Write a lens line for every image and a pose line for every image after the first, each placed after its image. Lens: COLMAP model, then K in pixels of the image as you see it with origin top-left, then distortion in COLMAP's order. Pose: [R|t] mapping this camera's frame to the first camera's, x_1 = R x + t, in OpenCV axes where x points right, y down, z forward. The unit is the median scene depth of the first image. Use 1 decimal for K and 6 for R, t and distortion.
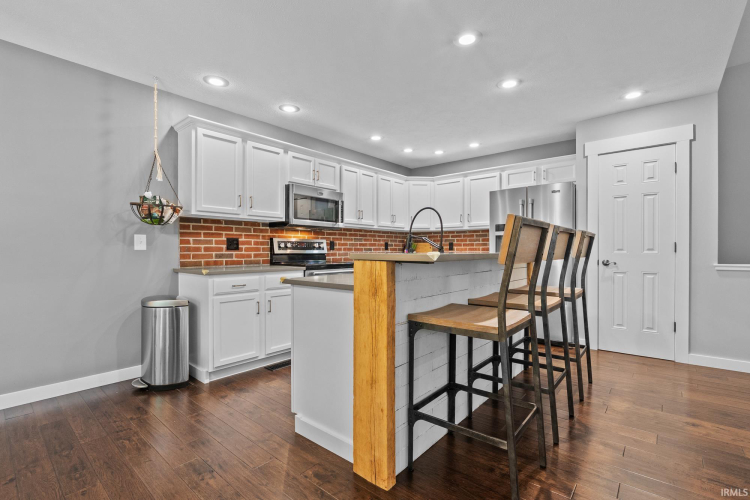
lens RADIAL K [[342.9, 0, 377.0], [0, 342.9, 254.0], [0, 0, 1]] dist [-0.011586, 0.001880]
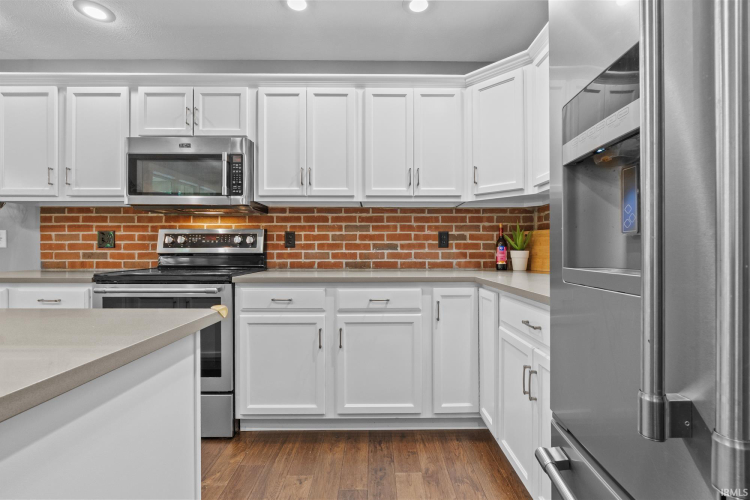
lens RADIAL K [[342.9, 0, 378.2], [0, 342.9, 248.5], [0, 0, 1]] dist [-0.011586, 0.001880]
pose [[0.658233, -0.000656, -0.752814, 0.465690], [-0.008539, 0.999929, -0.008337, -0.008158], [0.752766, 0.011915, 0.658181, 0.883692]]
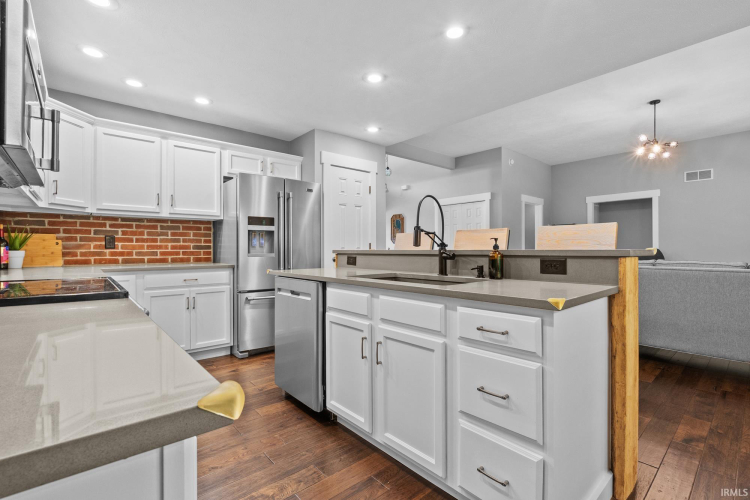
lens RADIAL K [[342.9, 0, 378.0], [0, 342.9, 249.7], [0, 0, 1]] dist [-0.011586, 0.001880]
pose [[0.139564, -0.001295, 0.990212, -0.444331], [0.012631, 0.999920, -0.000473, -0.003802], [-0.990133, 0.012573, 0.139569, 0.648321]]
